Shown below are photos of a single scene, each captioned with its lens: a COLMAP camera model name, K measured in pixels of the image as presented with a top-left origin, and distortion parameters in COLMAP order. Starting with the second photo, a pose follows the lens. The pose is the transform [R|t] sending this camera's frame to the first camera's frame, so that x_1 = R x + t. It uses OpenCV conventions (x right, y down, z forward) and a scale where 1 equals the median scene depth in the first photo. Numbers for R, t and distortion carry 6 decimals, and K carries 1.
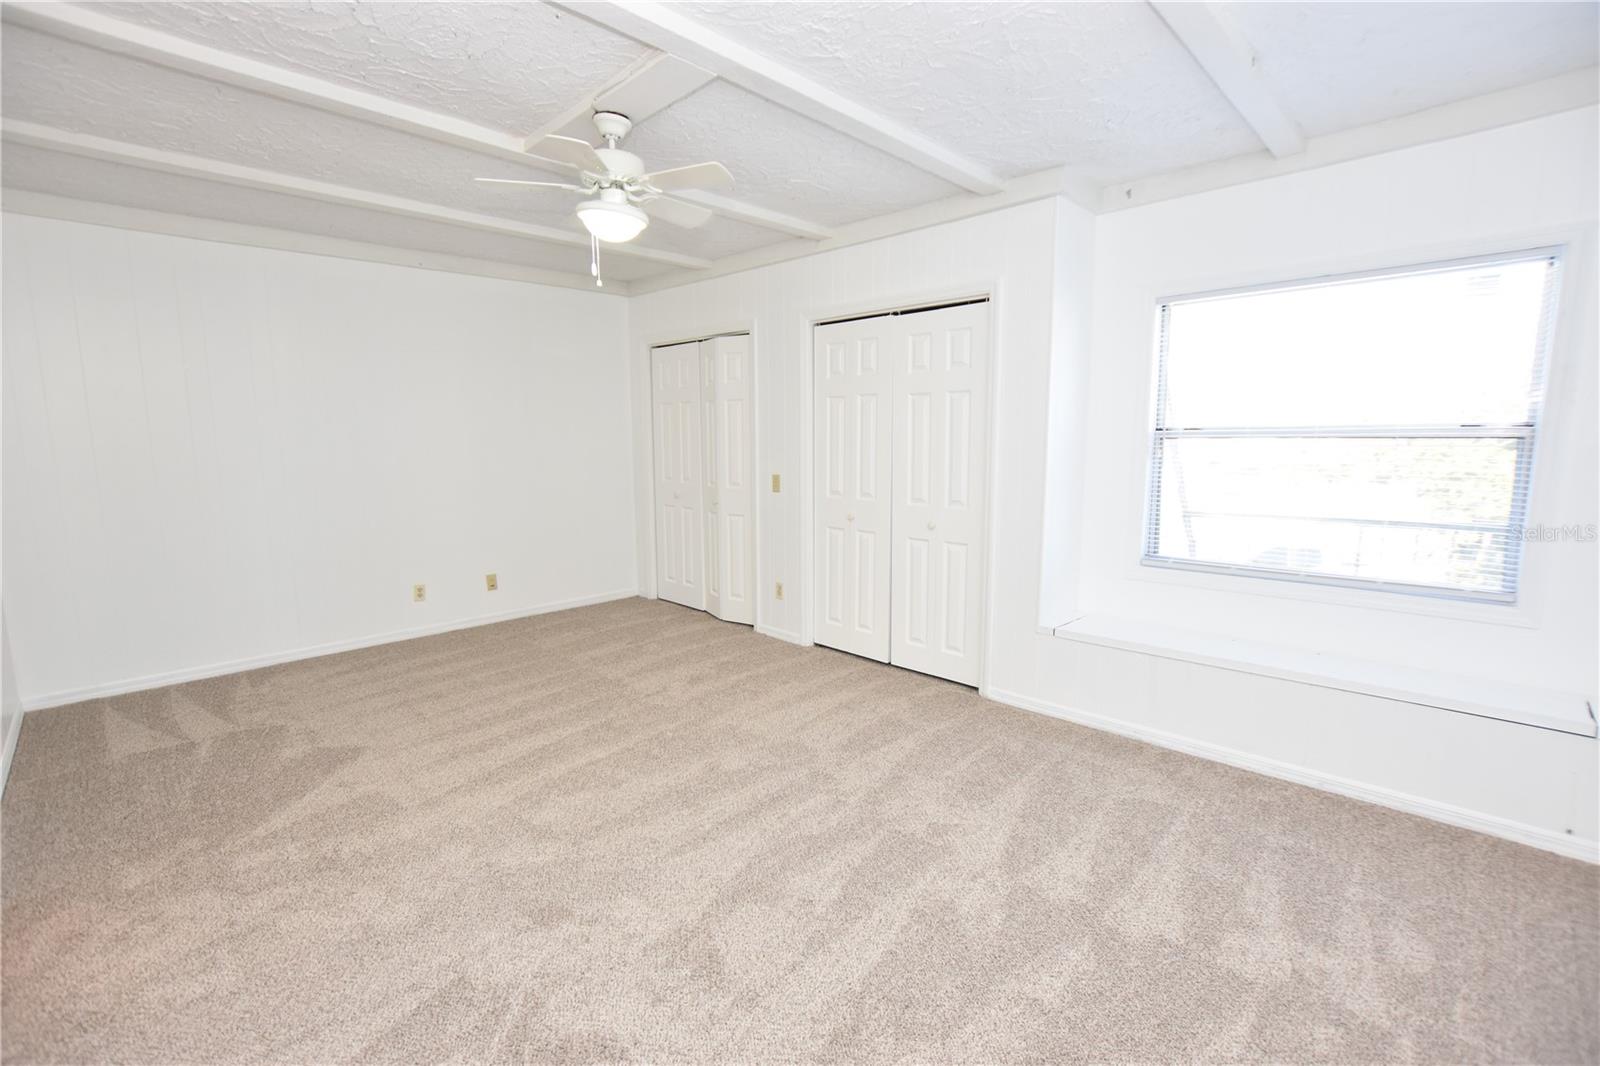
lens RADIAL K [[712.8, 0, 793.0], [0, 712.8, 534.5], [0, 0, 1]] dist [-0.034465, 0.005580]
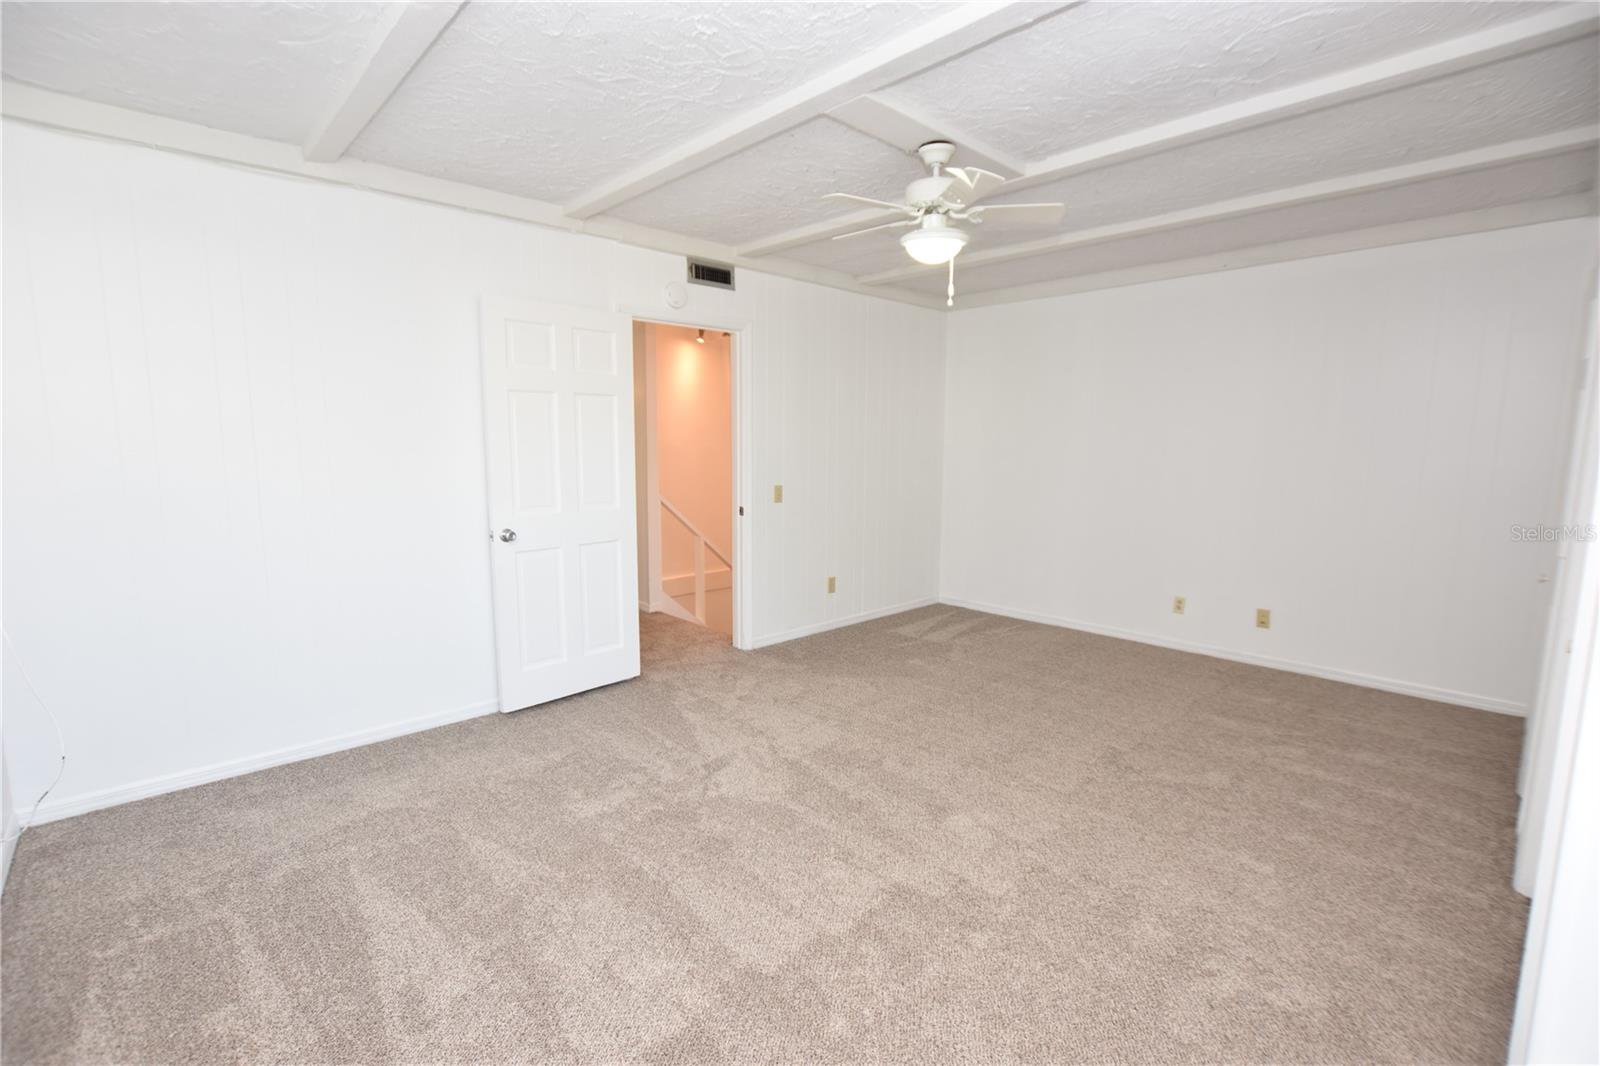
lens RADIAL K [[712.8, 0, 793.0], [0, 712.8, 534.5], [0, 0, 1]] dist [-0.034465, 0.005580]
pose [[-0.039503, 0.134664, -0.990104, 0.633746], [-0.142238, 0.980029, 0.138969, -0.103233], [0.989044, 0.146320, -0.019560, 0.654787]]
